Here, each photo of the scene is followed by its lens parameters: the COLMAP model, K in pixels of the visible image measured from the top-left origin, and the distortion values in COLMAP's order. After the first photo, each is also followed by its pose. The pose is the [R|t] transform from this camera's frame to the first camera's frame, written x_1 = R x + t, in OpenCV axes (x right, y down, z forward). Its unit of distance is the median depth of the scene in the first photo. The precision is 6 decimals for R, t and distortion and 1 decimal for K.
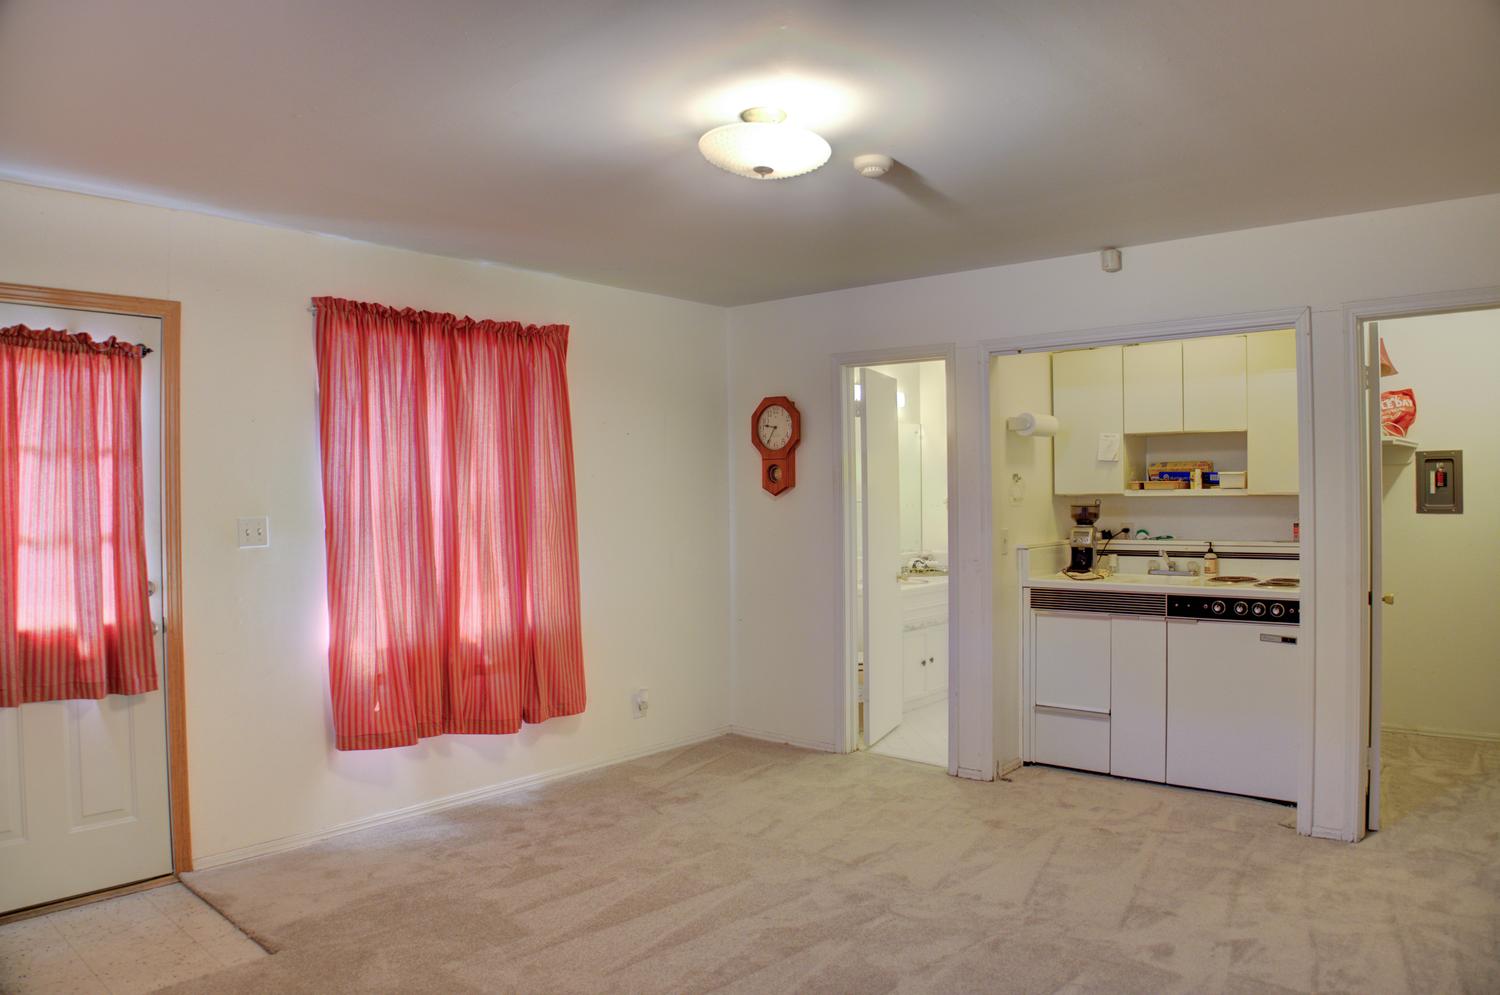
lens RADIAL K [[1056.9, 0, 750.0], [0, 1056.9, 497.5], [0, 0, 1]] dist [-0.089551, -0.001665]
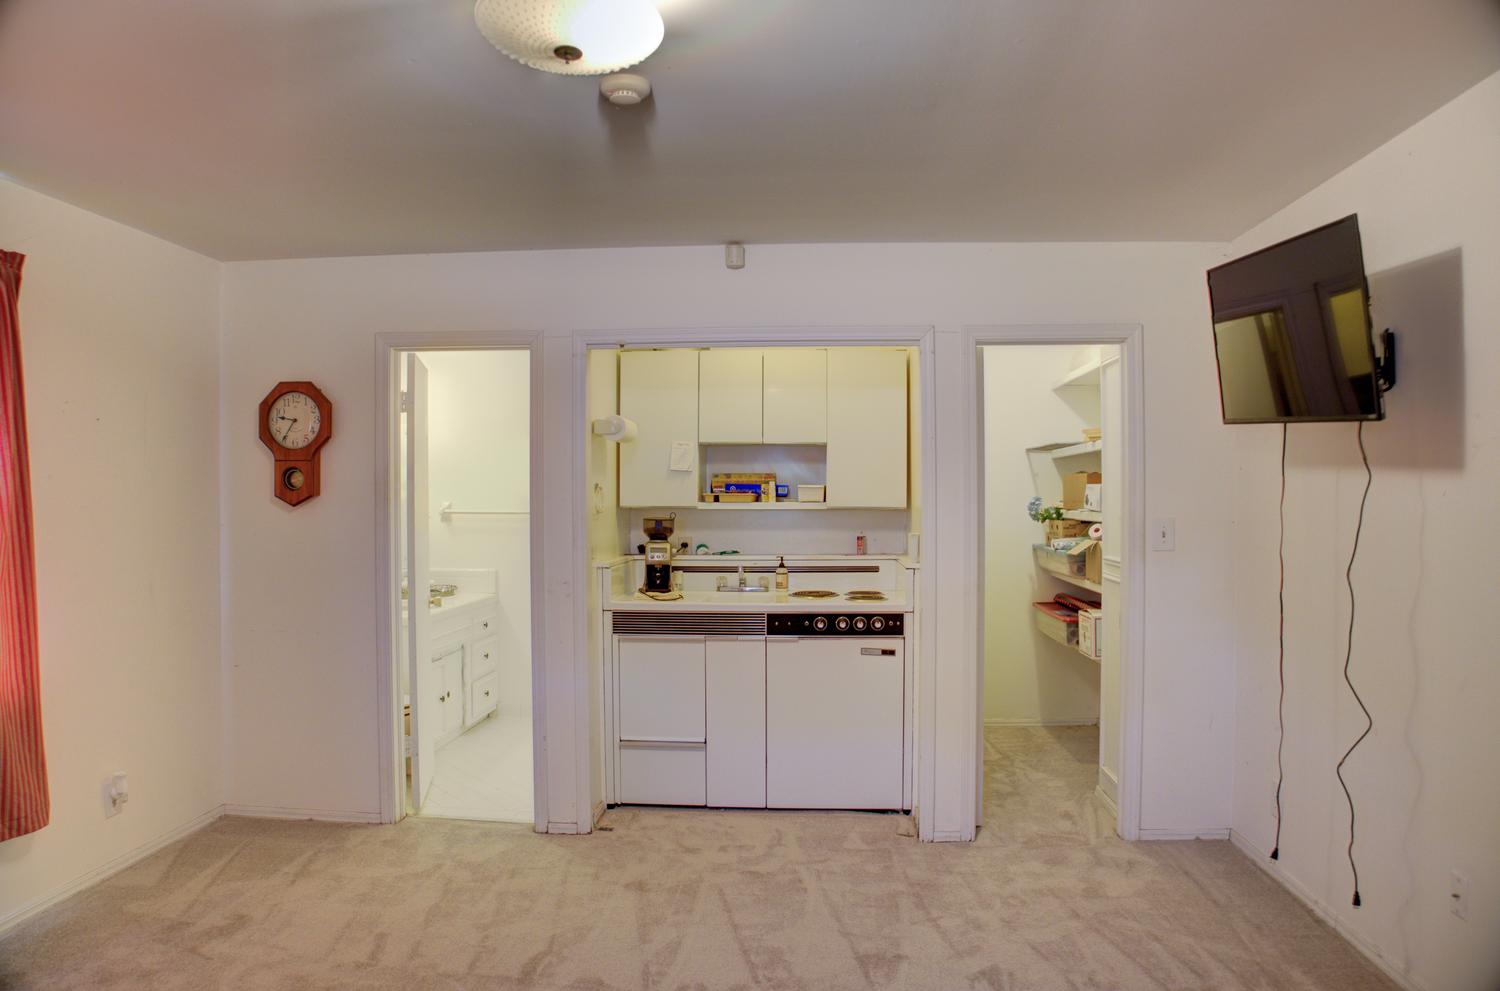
lens RADIAL K [[1043.9, 0, 750.0], [0, 1043.9, 495.5], [0, 0, 1]] dist [-0.171471, 0.115707]
pose [[0.806864, 0.008541, 0.590675, -0.166926], [-0.003707, 0.999949, -0.009395, -0.005135], [-0.590725, 0.005391, 0.806855, 0.220418]]
